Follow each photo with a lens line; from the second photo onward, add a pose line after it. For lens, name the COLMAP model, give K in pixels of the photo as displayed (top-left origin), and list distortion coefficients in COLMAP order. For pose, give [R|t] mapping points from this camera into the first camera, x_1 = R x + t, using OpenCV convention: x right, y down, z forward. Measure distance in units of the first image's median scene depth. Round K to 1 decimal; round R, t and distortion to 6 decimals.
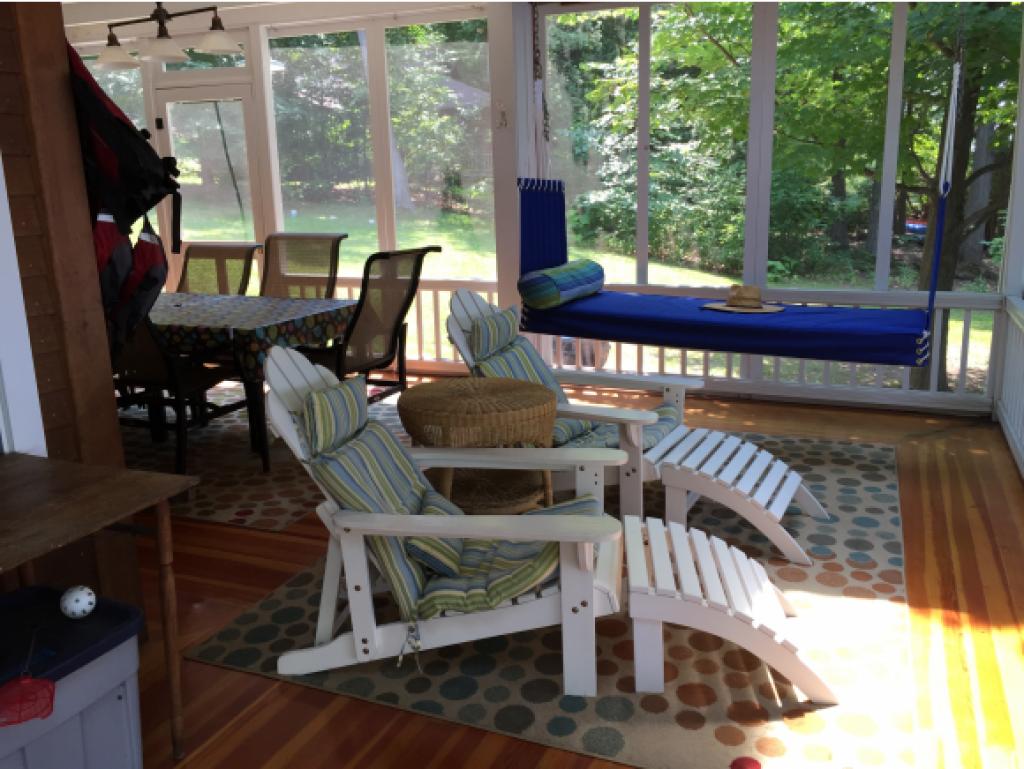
lens RADIAL K [[877.2, 0, 512.4], [0, 877.2, 376.8], [0, 0, 1]] dist [0.077741, -0.094214]
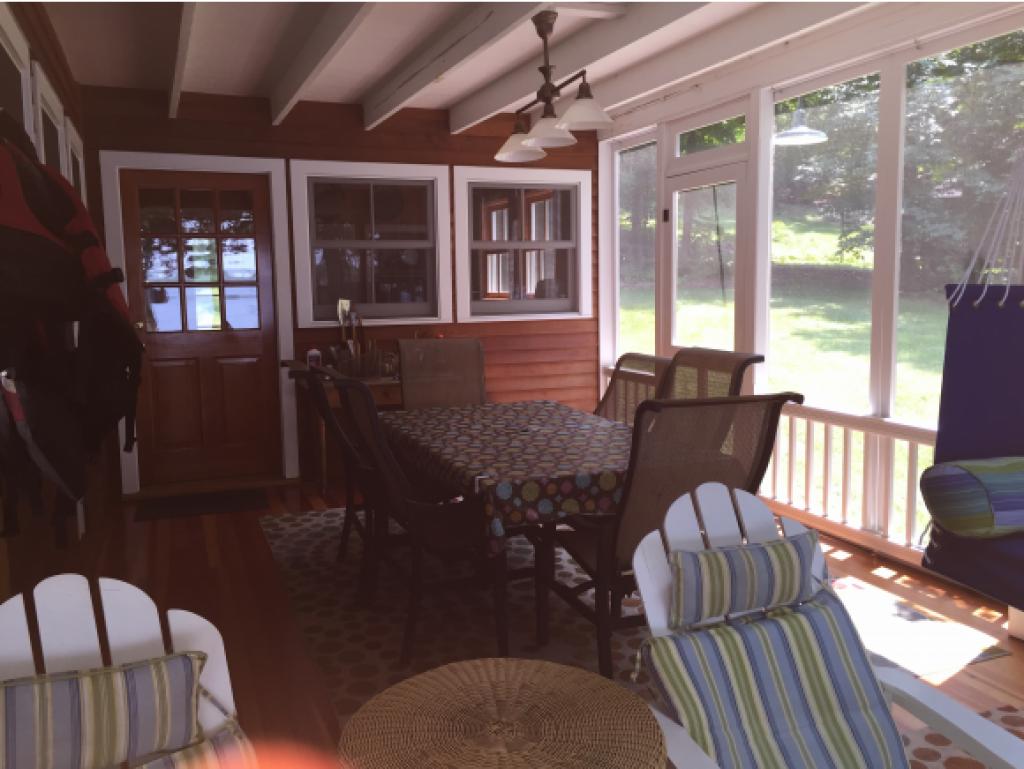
lens RADIAL K [[877.2, 0, 512.4], [0, 877.2, 376.8], [0, 0, 1]] dist [0.077741, -0.094214]
pose [[0.702162, 0.088639, -0.706478, 0.297086], [-0.152649, 0.987890, -0.027770, -0.163046], [0.695461, 0.127342, 0.707190, 0.620396]]
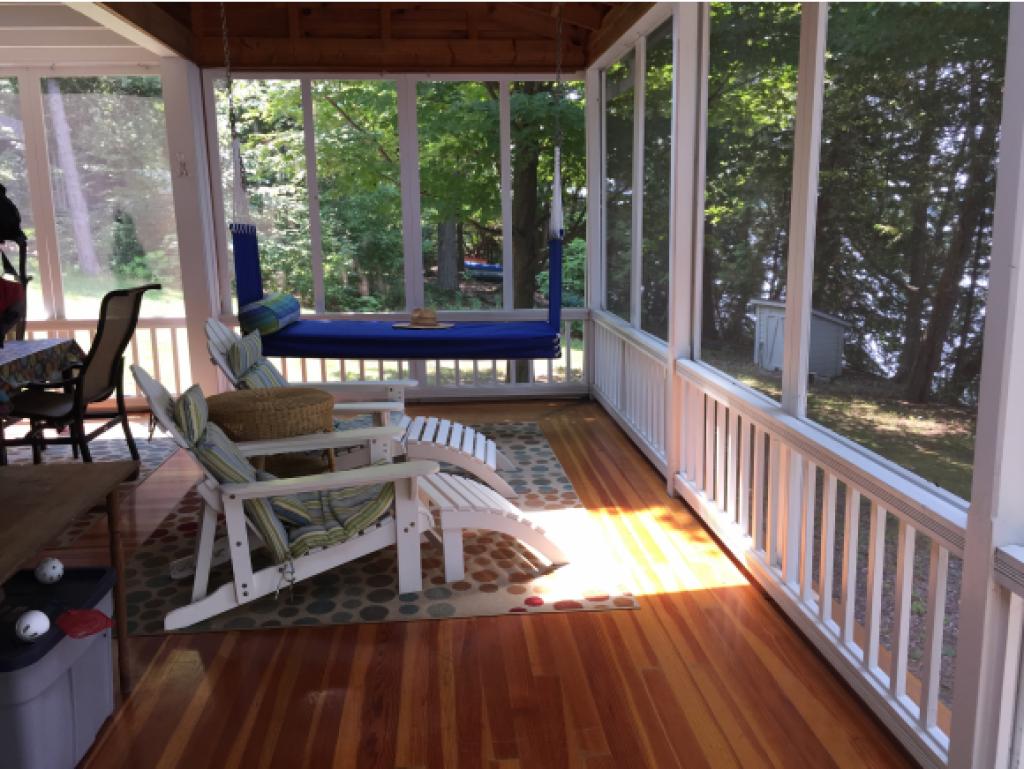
lens RADIAL K [[867.8, 0, 518.5], [0, 867.8, 372.3], [0, 0, 1]] dist [0.071836, -0.106499]
pose [[0.885455, -0.075613, 0.458533, -0.280674], [0.097323, 0.994967, -0.023865, 0.045133], [-0.454420, 0.065757, 0.888357, -0.245968]]
